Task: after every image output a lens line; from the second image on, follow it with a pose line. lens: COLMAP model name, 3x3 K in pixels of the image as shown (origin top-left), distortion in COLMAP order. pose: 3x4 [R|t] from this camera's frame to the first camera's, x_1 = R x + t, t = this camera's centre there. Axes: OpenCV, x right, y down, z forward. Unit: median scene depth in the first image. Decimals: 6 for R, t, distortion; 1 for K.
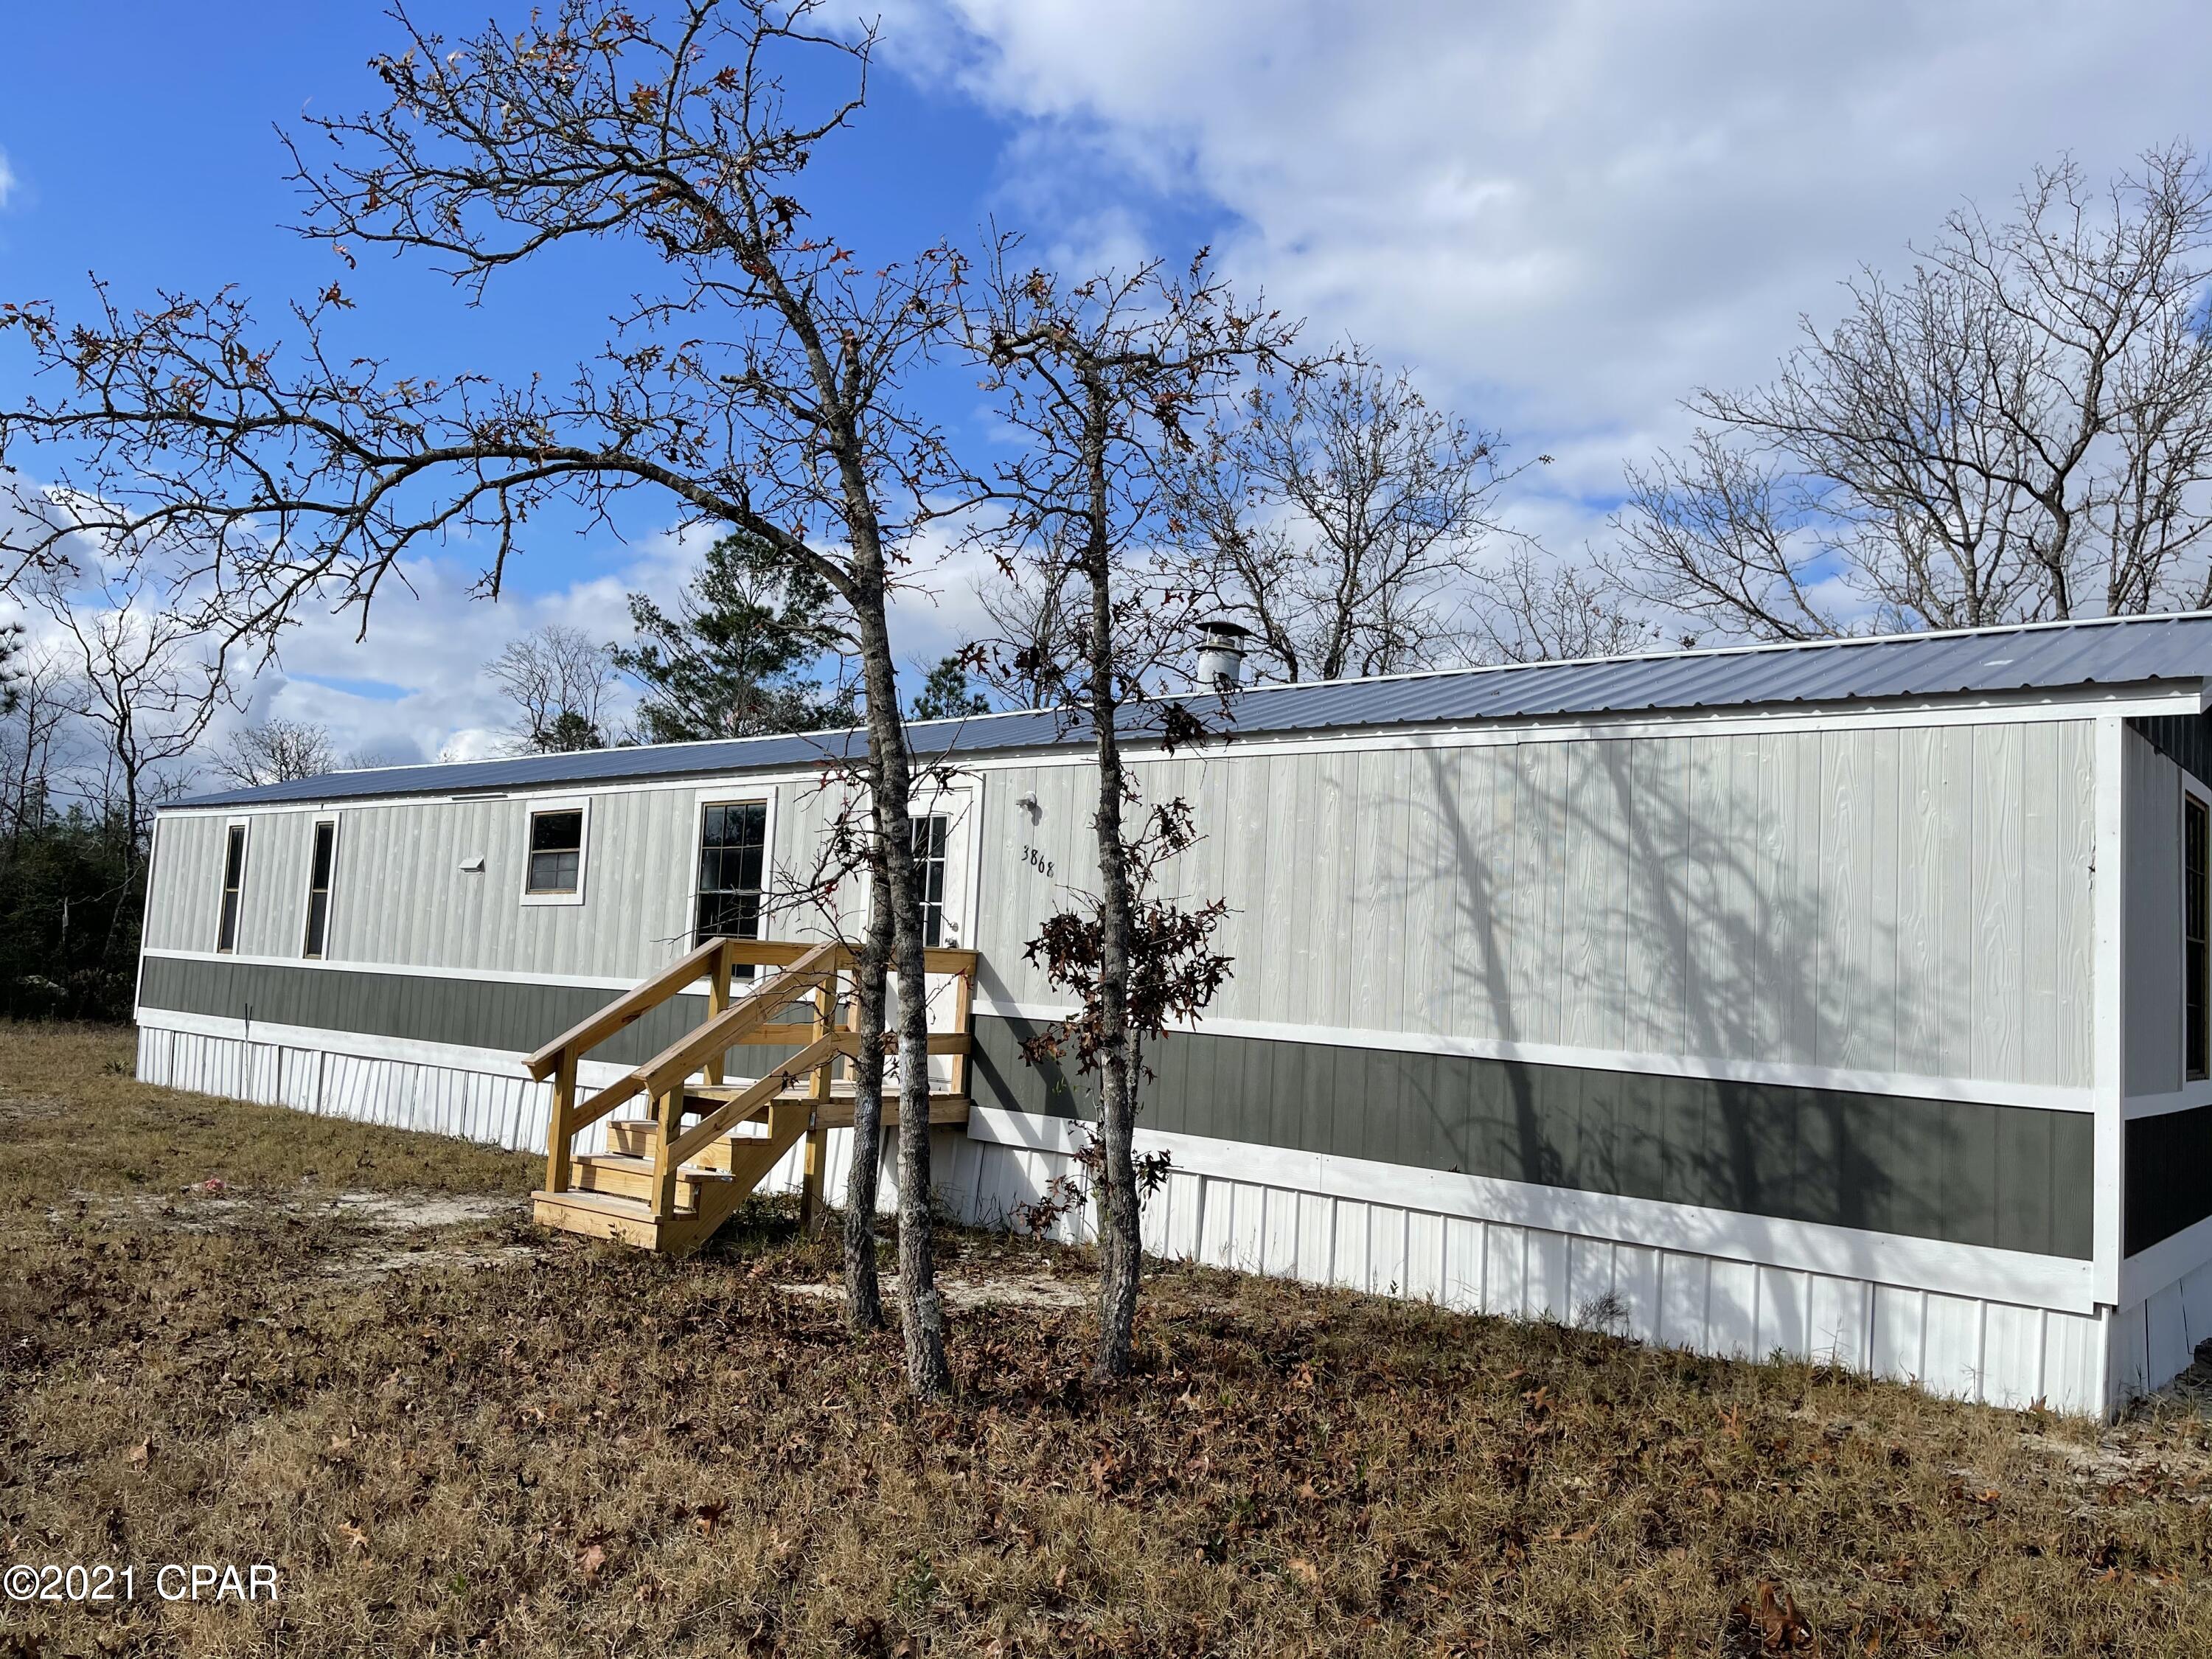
lens RADIAL K [[1756.6, 0, 1104.6], [0, 1756.6, 869.0], [0, 0, 1]] dist [0.034455, -0.001239]
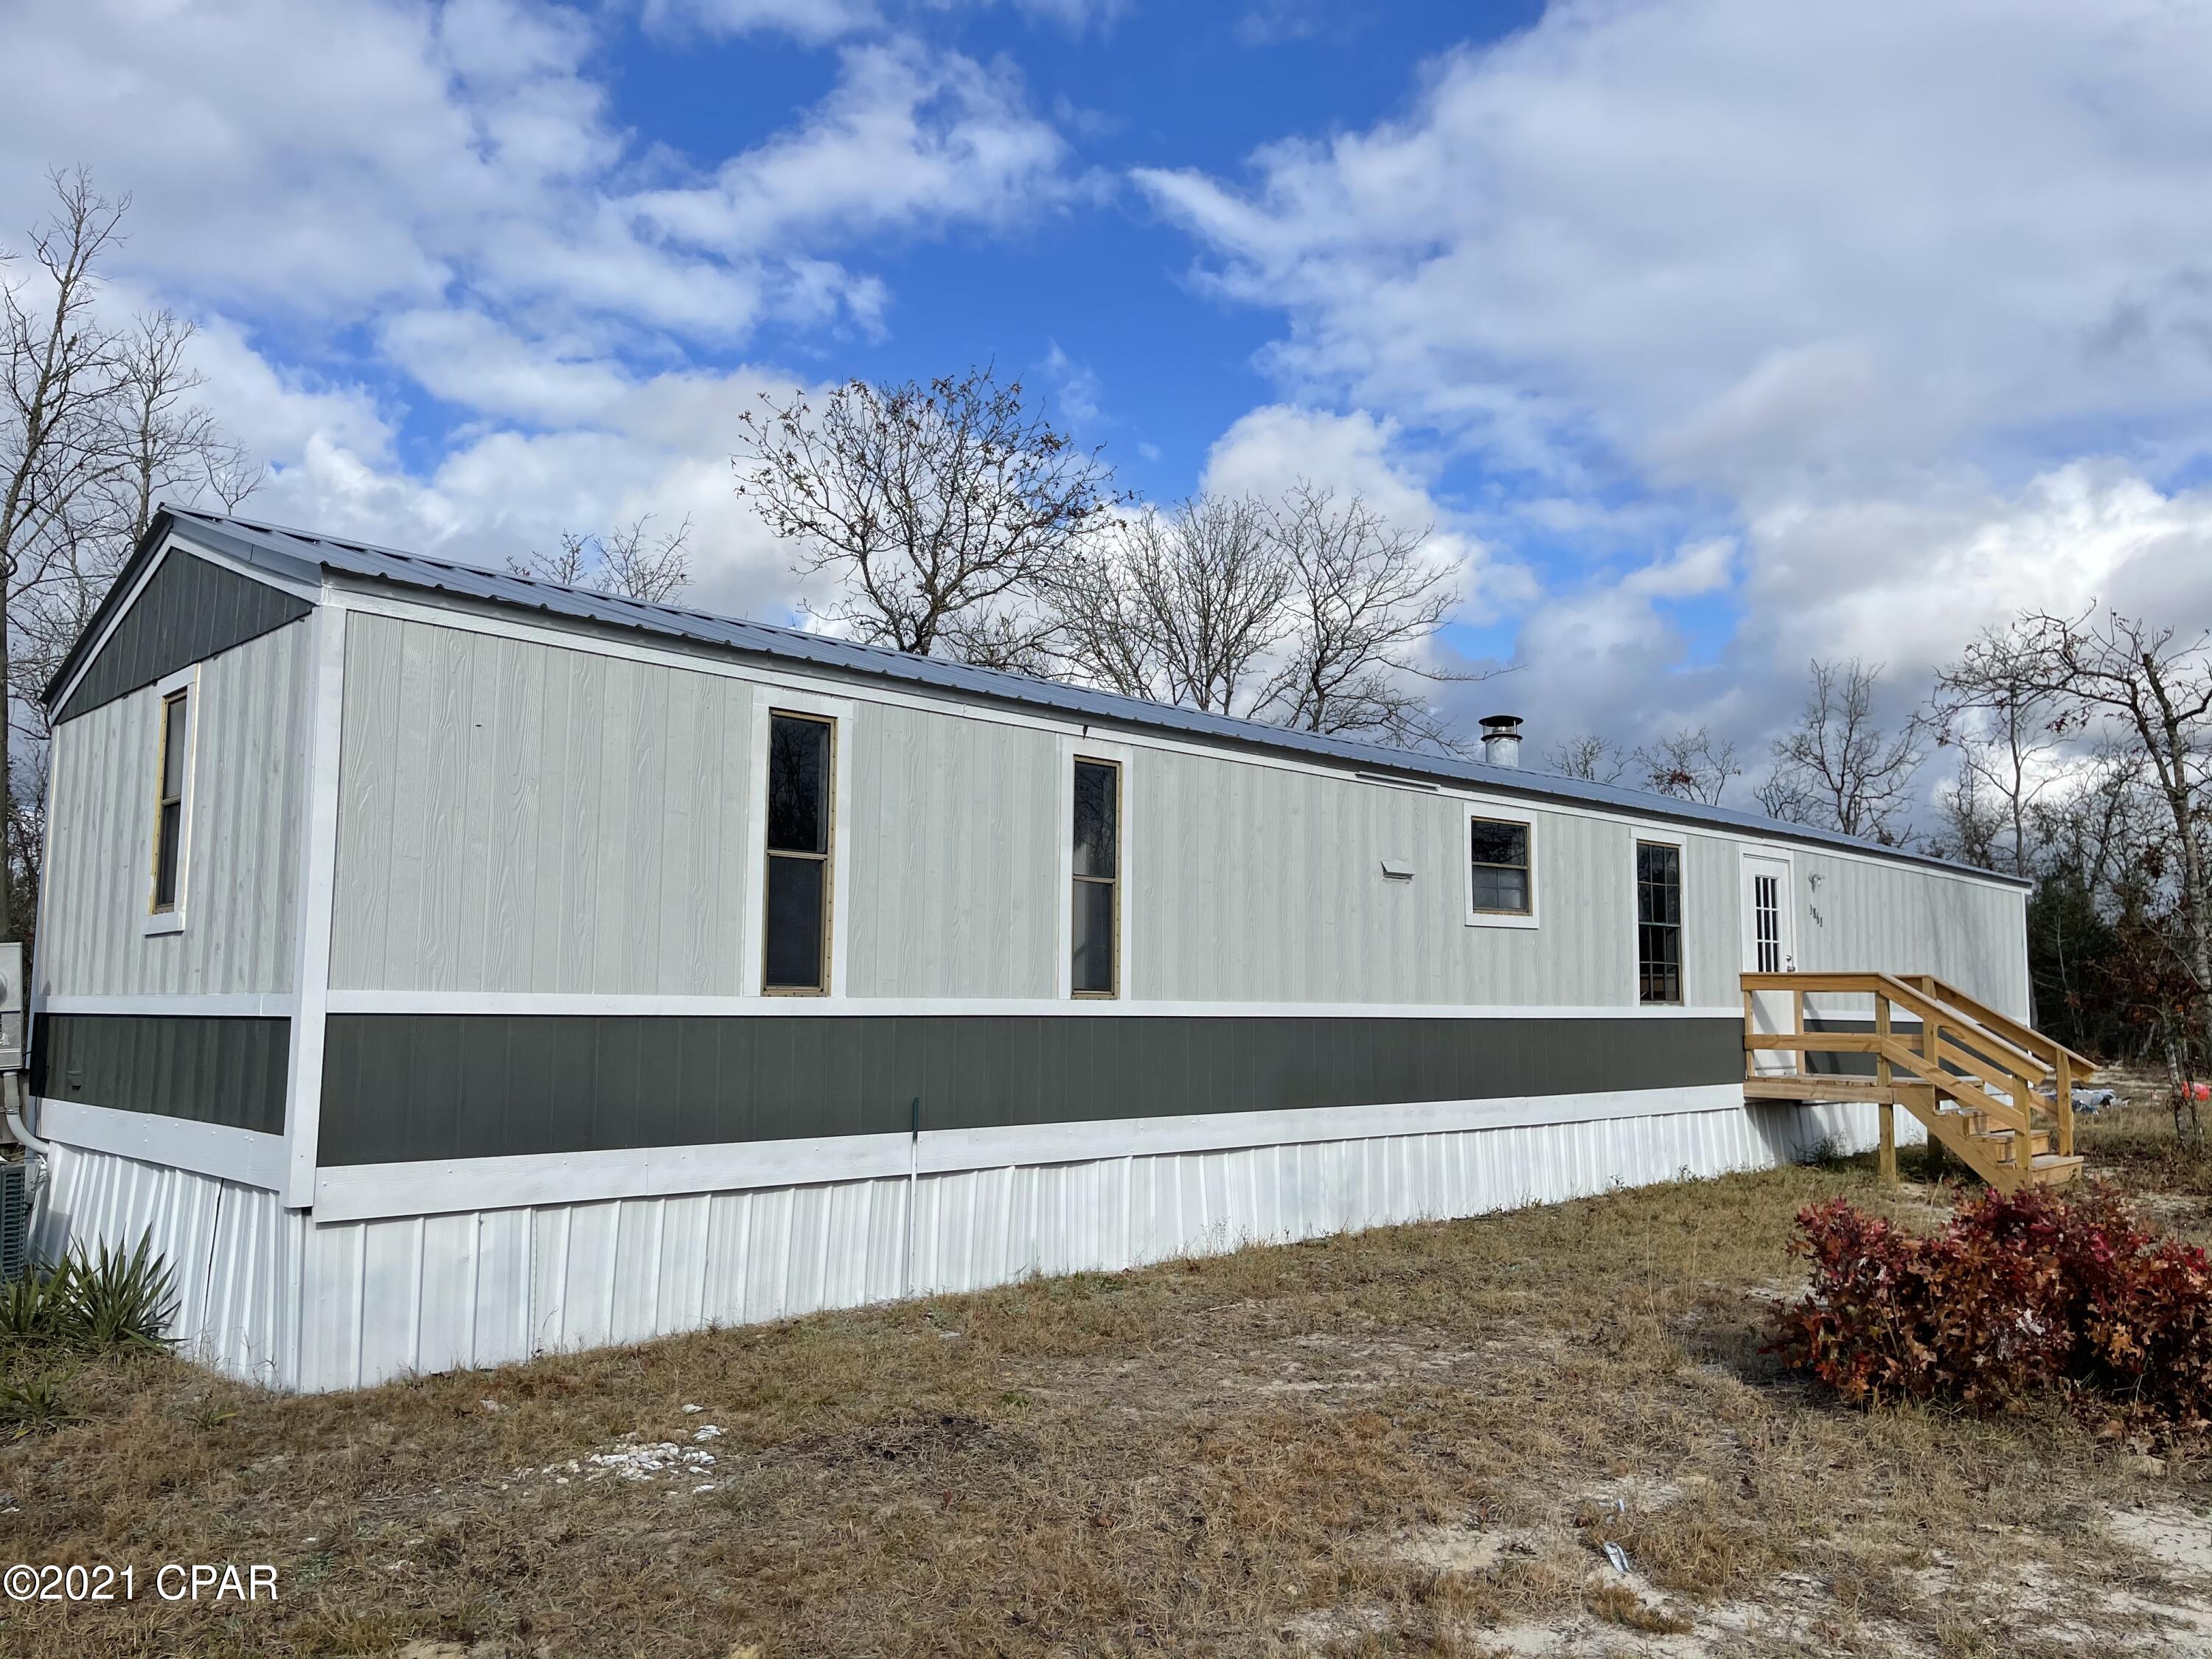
lens RADIAL K [[1622.8, 0, 1106.0], [0, 1622.8, 829.5], [0, 0, 1]] dist [-0.001124, -0.000590]
pose [[0.087832, 0.036901, 0.995452, -1.508088], [-0.092548, 0.995294, -0.028729, 0.017236], [-0.991827, -0.089604, 0.090834, 1.484845]]
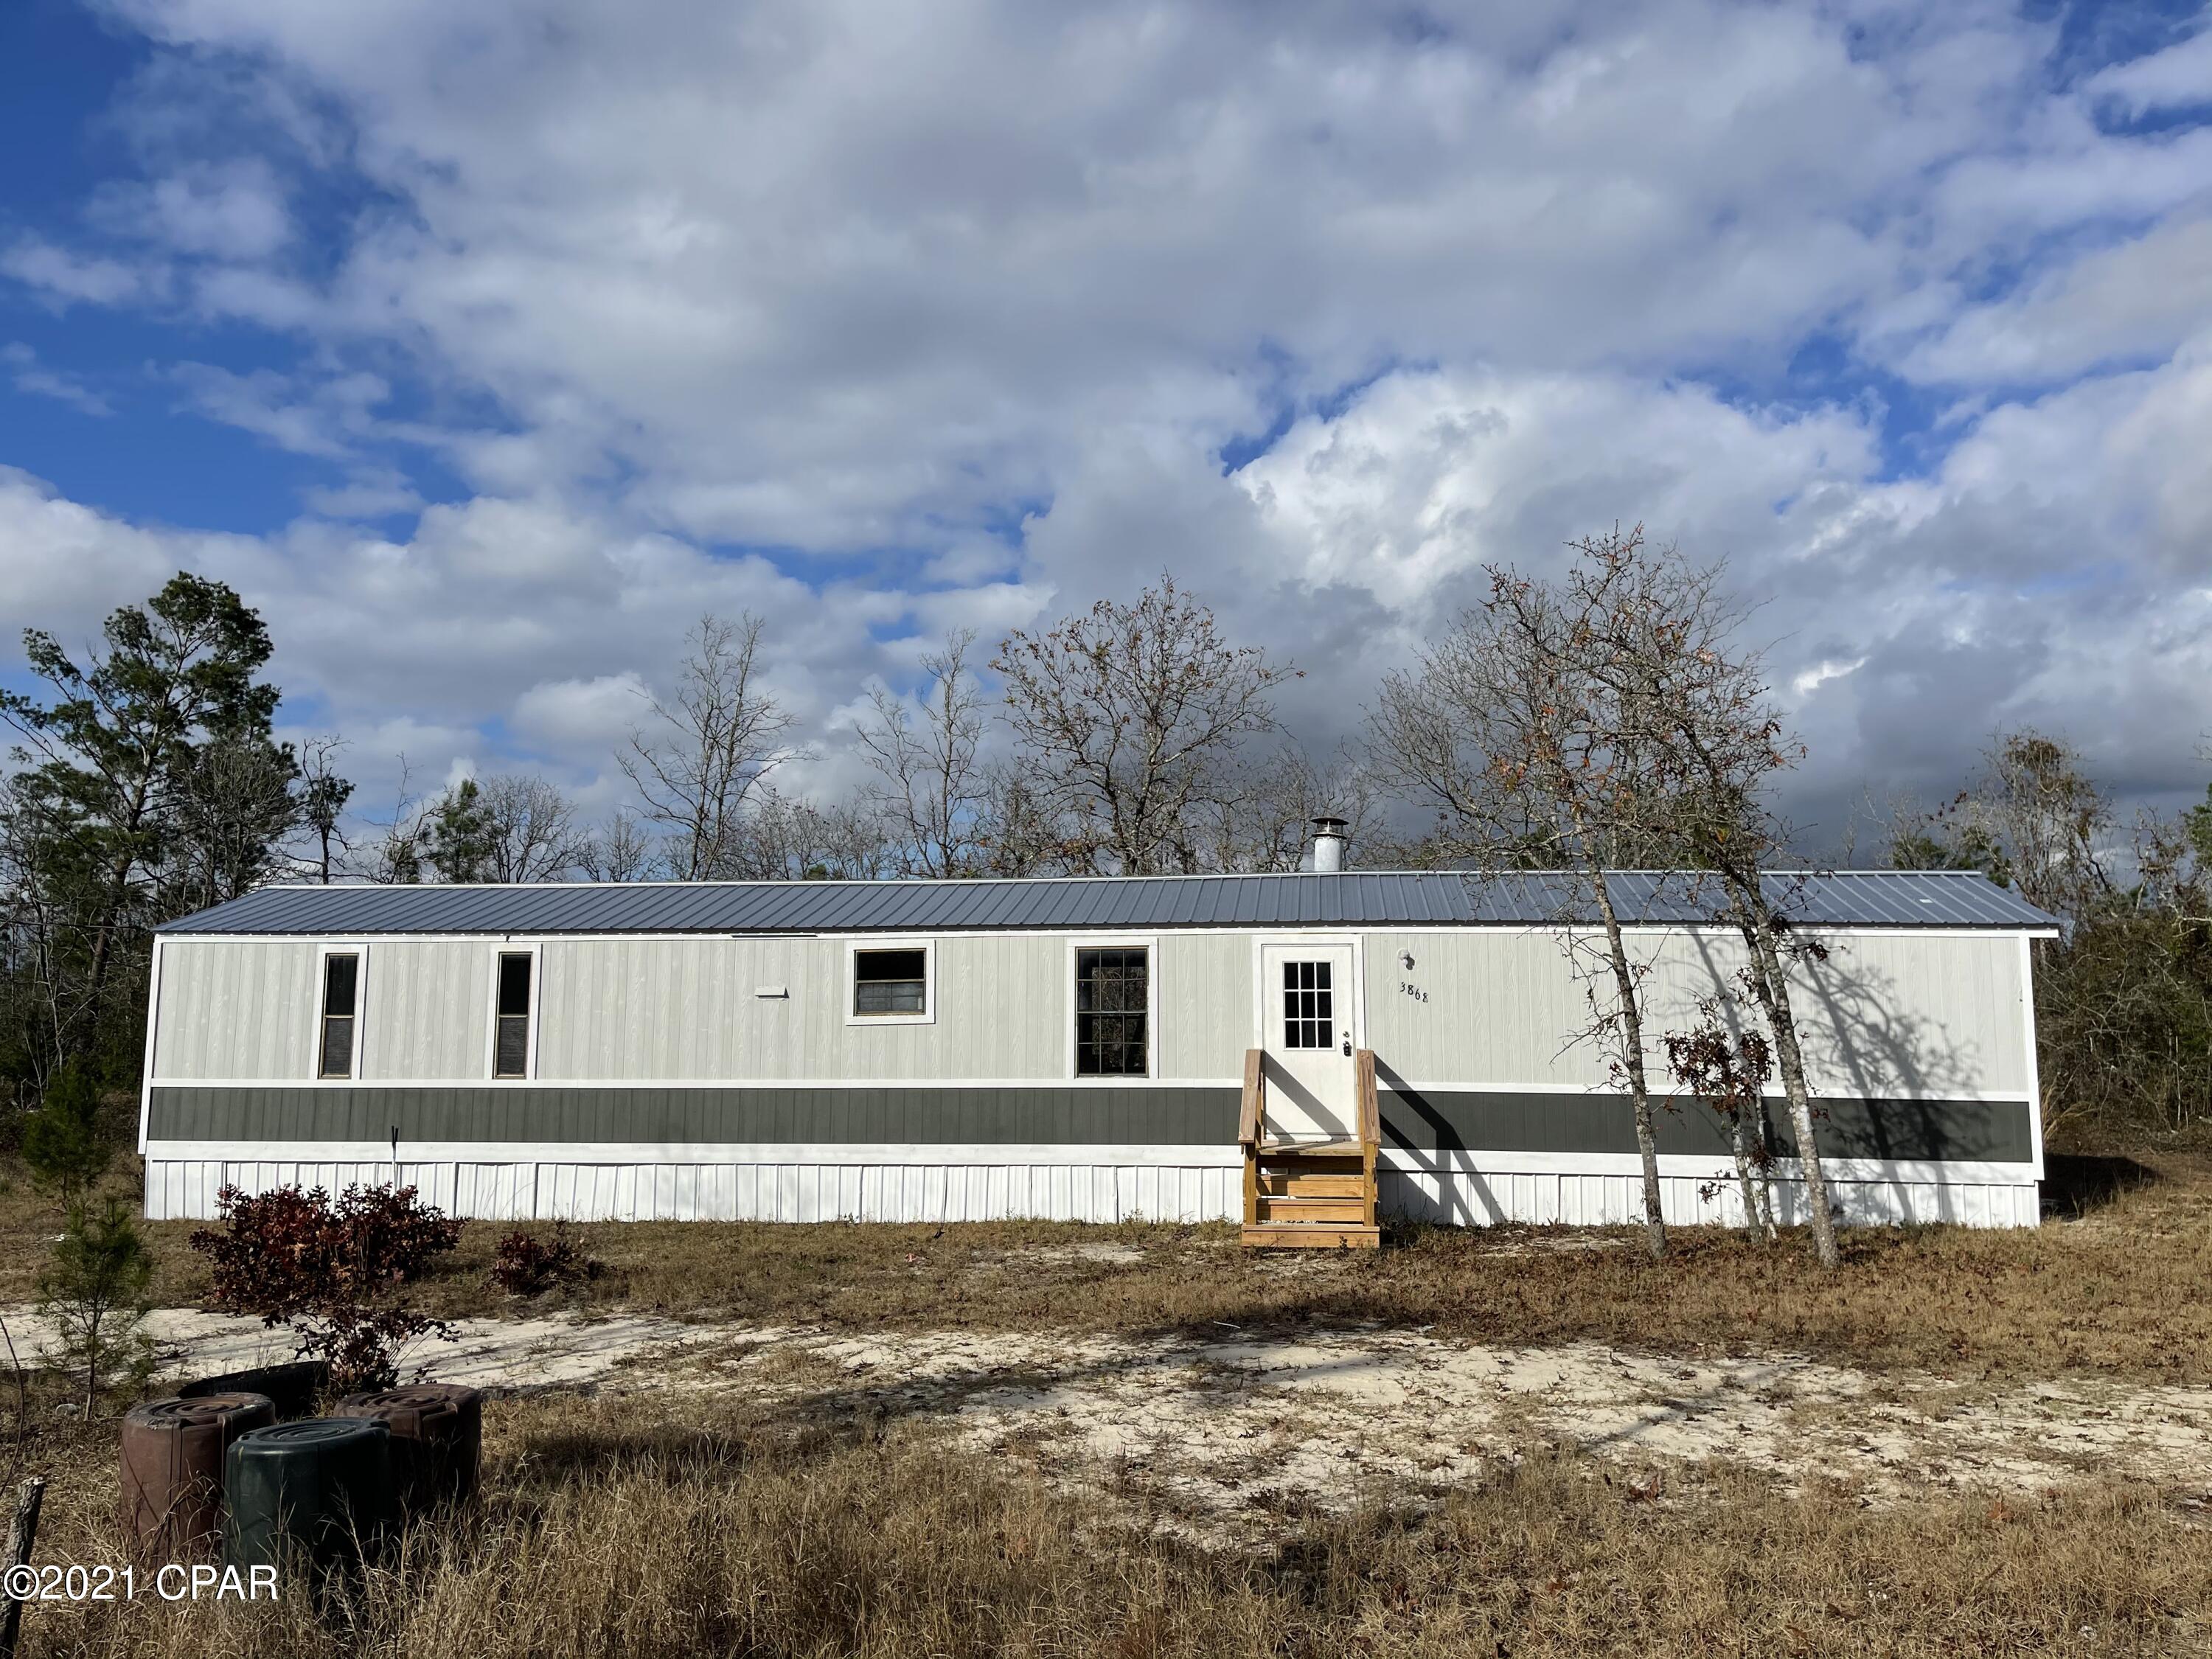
lens RADIAL K [[1940.5, 0, 1106.0], [0, 1940.5, 829.5], [0, 0, 1]] dist [0.054280, -0.009437]
pose [[0.820828, 0.006899, 0.571134, -1.300923], [0.004197, 0.999827, -0.018110, -0.123912], [-0.571160, 0.017262, 0.820657, -0.316248]]
